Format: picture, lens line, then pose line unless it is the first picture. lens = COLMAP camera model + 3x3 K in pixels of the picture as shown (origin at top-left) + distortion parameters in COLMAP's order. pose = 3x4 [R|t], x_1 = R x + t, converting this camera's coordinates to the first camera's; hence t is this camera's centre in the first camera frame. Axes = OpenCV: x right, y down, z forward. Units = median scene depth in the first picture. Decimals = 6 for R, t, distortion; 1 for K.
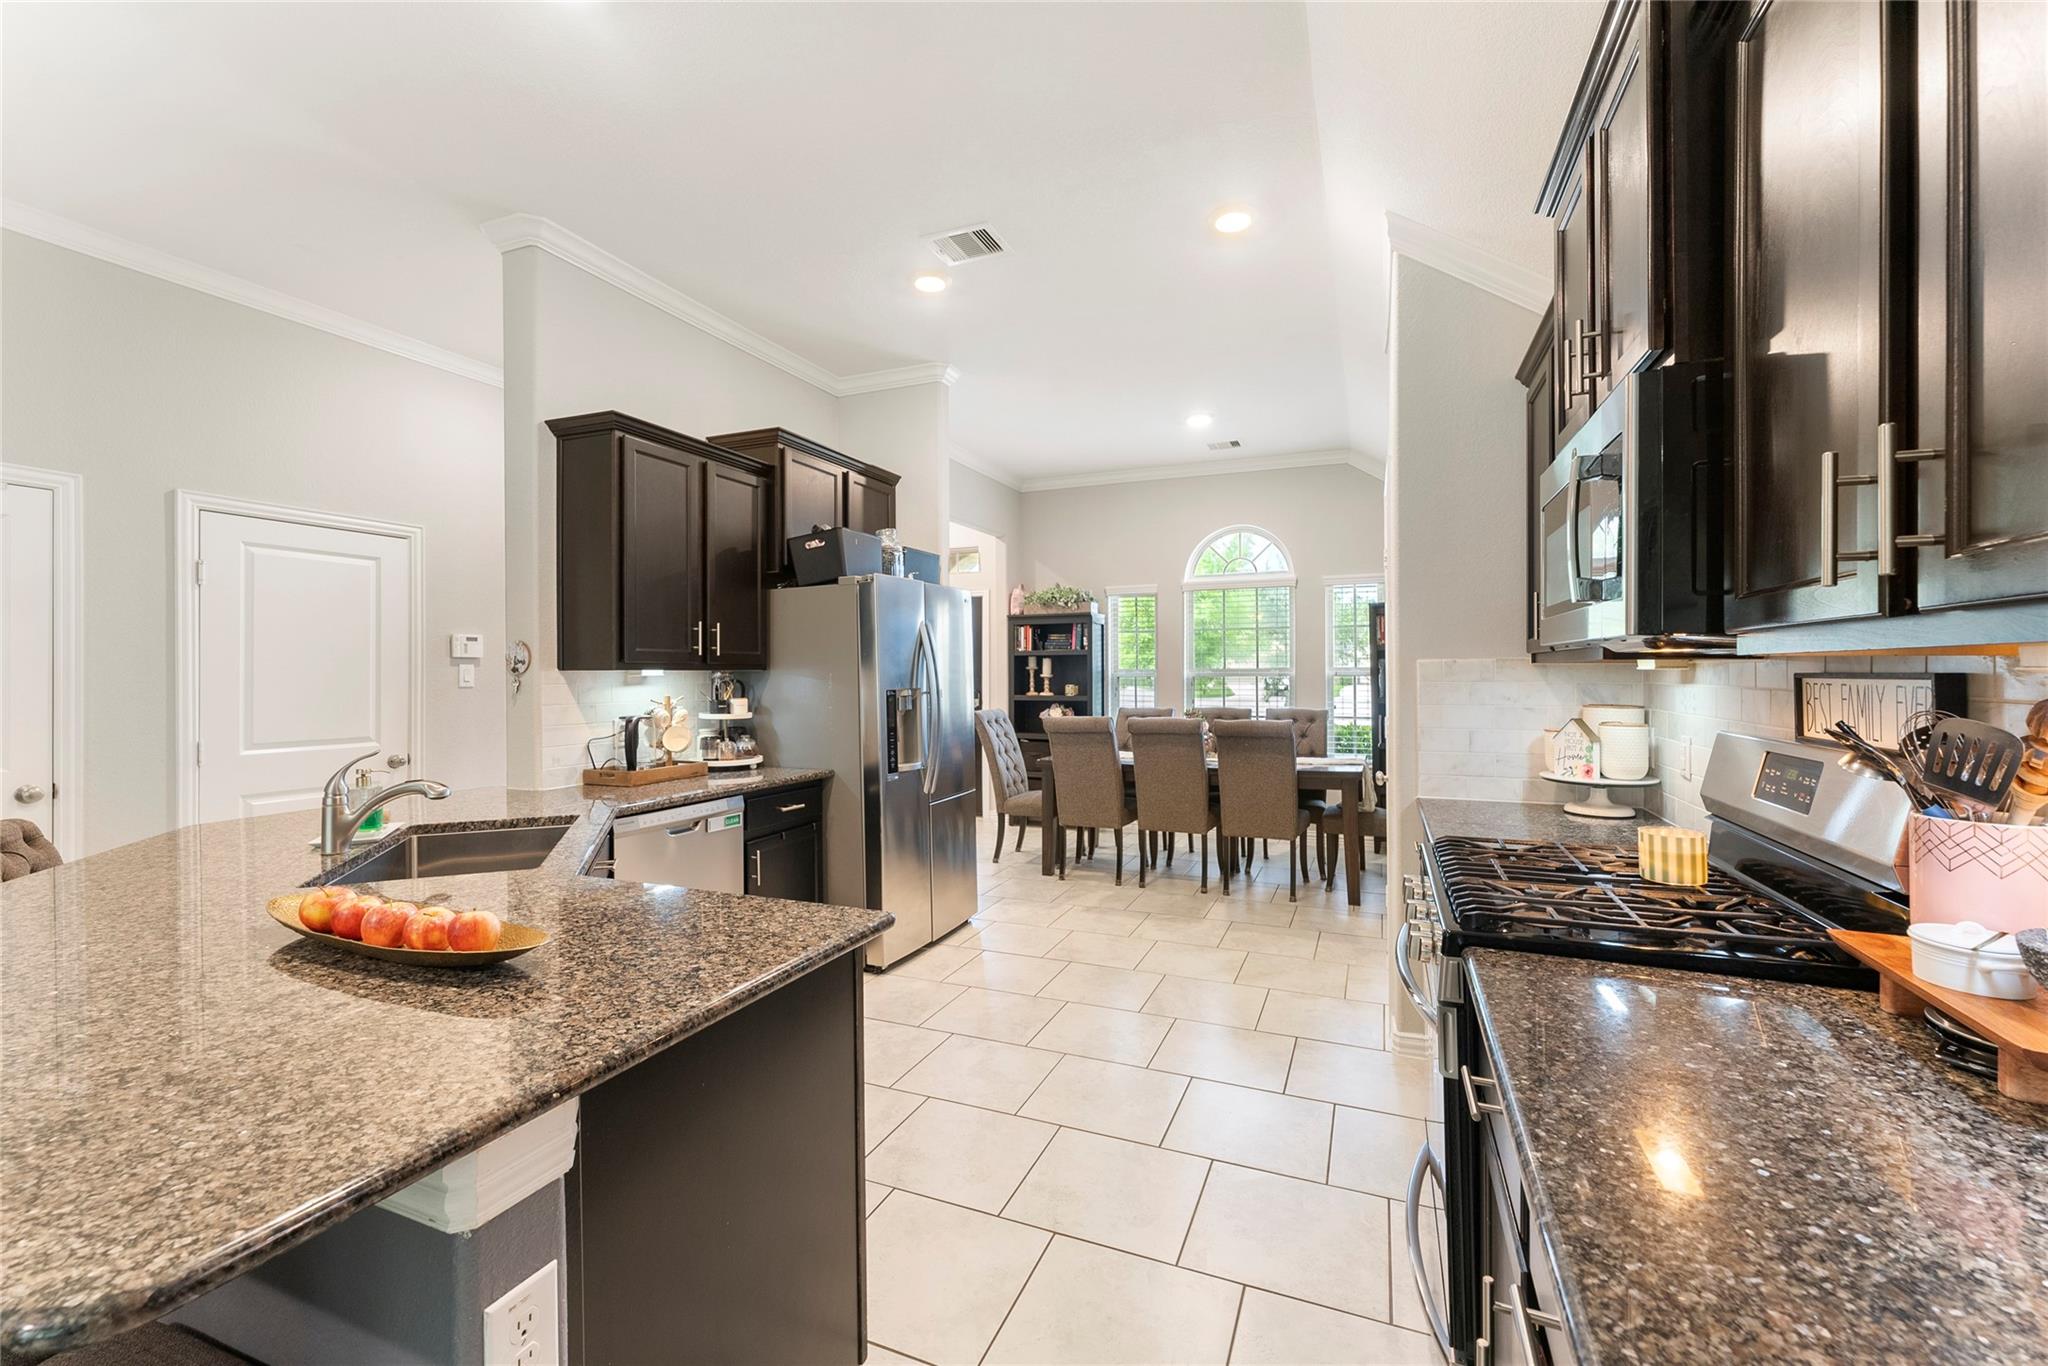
lens RADIAL K [[836.5, 0, 1026.2], [0, 836.5, 676.2], [0, 0, 1]] dist [0.000332, 0.000046]
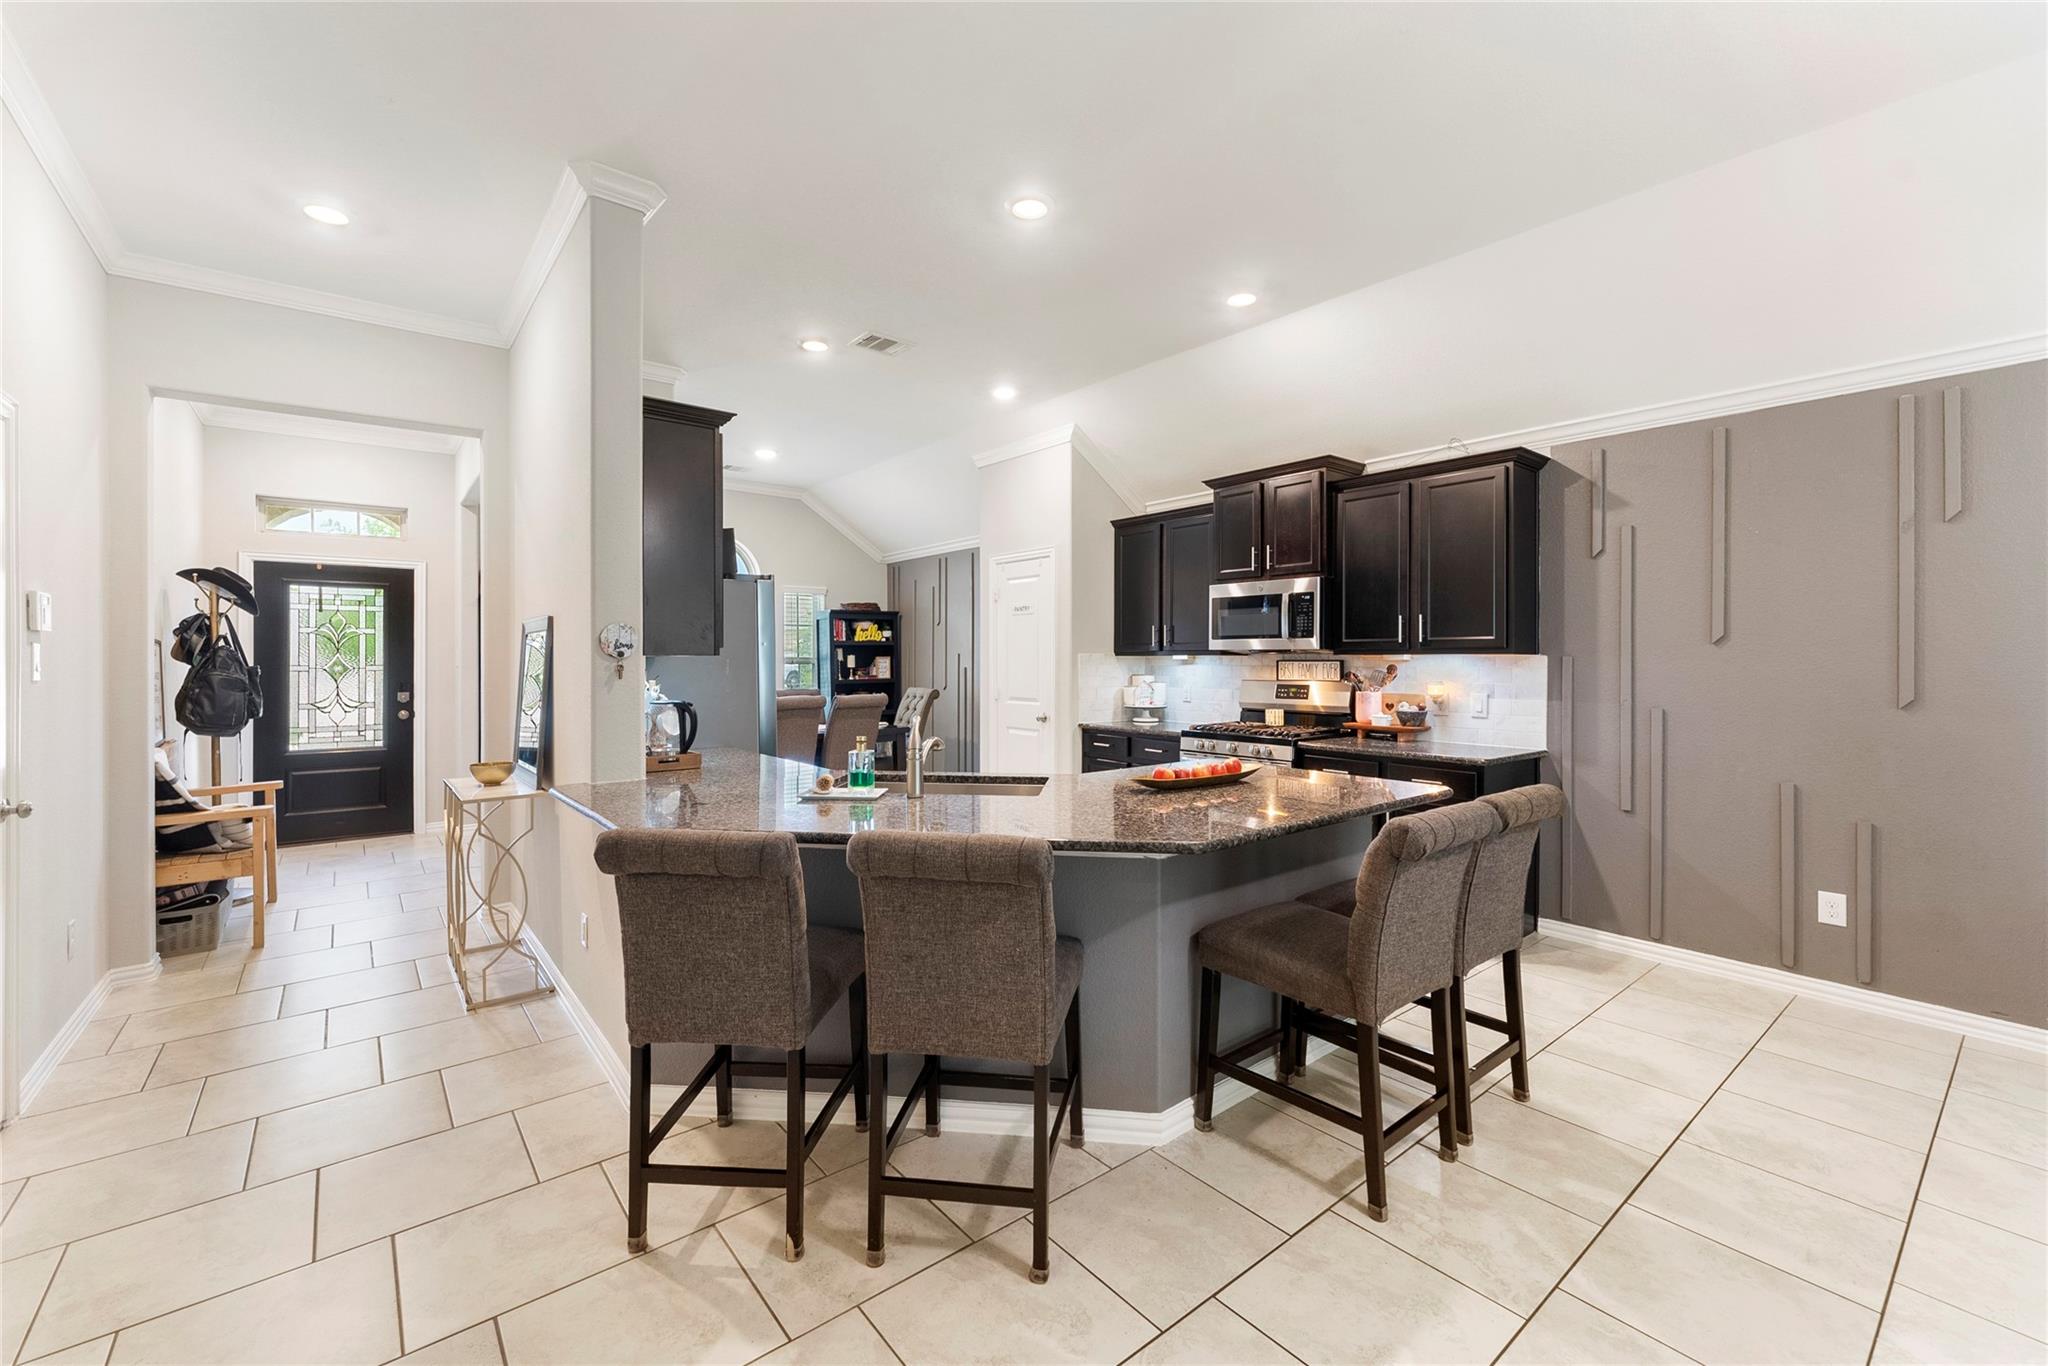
lens RADIAL K [[842.7, 0, 1021.6], [0, 842.7, 661.0], [0, 0, 1]] dist [0.002429, 0.000323]
pose [[0.476574, 0.001415, 0.879133, -0.861869], [0.003855, 0.999986, -0.003700, 0.004367], [-0.879126, 0.005153, 0.476562, 0.110956]]
